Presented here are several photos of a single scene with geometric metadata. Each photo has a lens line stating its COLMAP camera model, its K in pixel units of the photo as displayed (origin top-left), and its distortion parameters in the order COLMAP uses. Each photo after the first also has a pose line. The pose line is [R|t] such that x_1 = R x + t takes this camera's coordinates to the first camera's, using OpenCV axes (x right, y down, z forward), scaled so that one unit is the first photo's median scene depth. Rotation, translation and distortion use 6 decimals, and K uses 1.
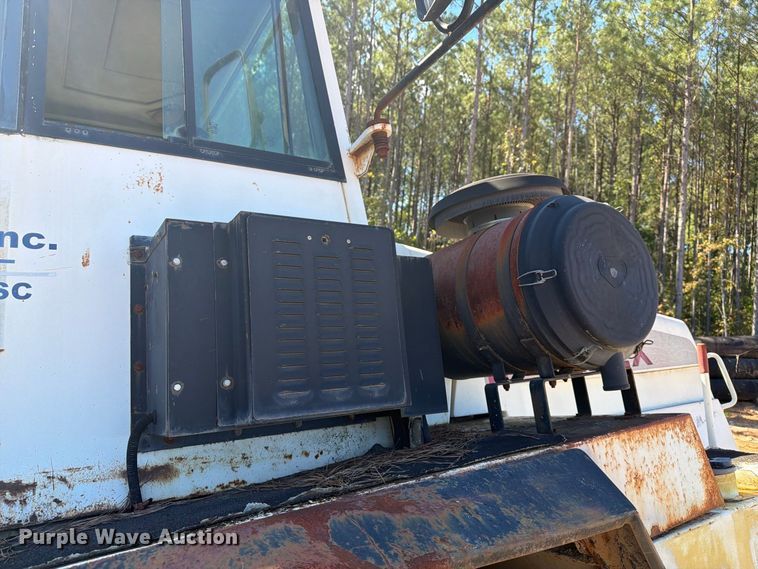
lens RADIAL K [[526.2, 0, 376.8], [0, 526.2, 280.5], [0, 0, 1]] dist [0.157209, -0.230549]
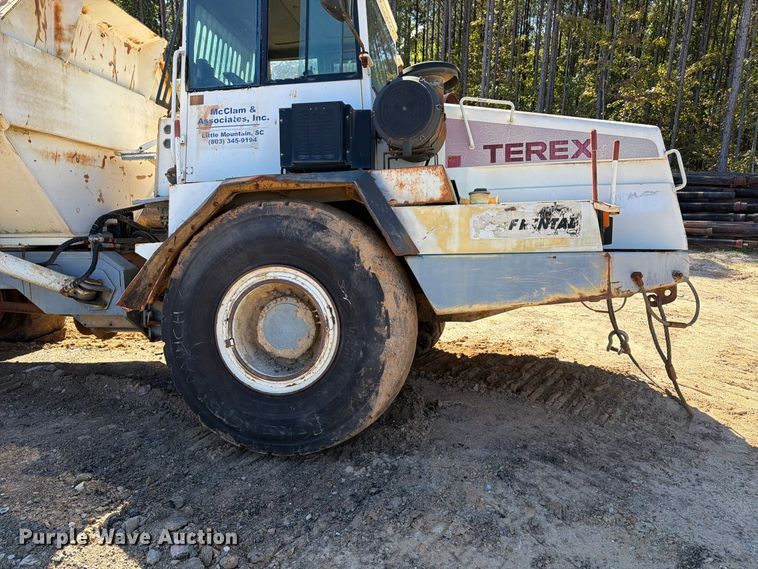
lens RADIAL K [[527.2, 0, 381.9], [0, 527.2, 286.5], [0, 0, 1]] dist [0.092776, -0.100356]
pose [[0.740932, 0.114970, -0.661666, 1.907161], [0.072170, 0.965901, 0.248649, 0.146006], [0.667691, -0.231985, 0.707370, -0.989199]]
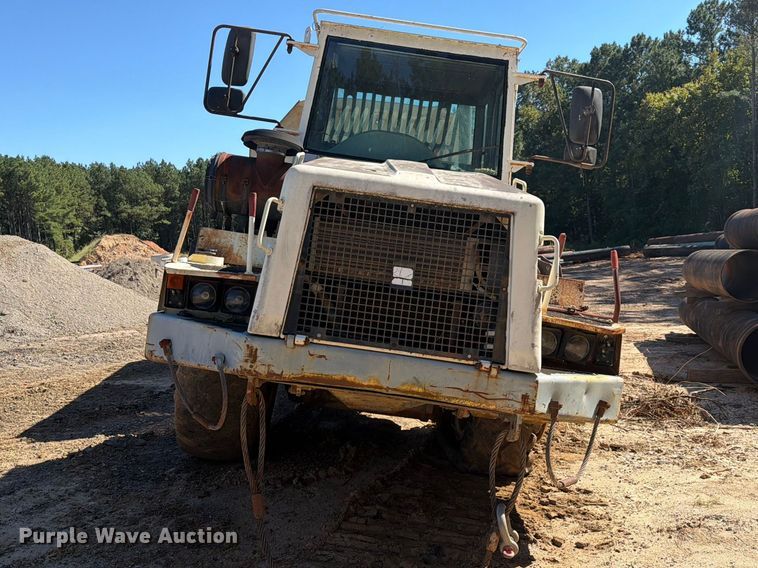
lens RADIAL K [[741.1, 0, 351.7], [0, 741.1, 327.6], [0, 0, 1]] dist [0.179962, -0.259048]
pose [[-0.519470, 0.085882, -0.850162, 3.273023], [0.081964, 0.995357, 0.050467, 0.589362], [0.850549, -0.043466, -0.524097, 3.413763]]
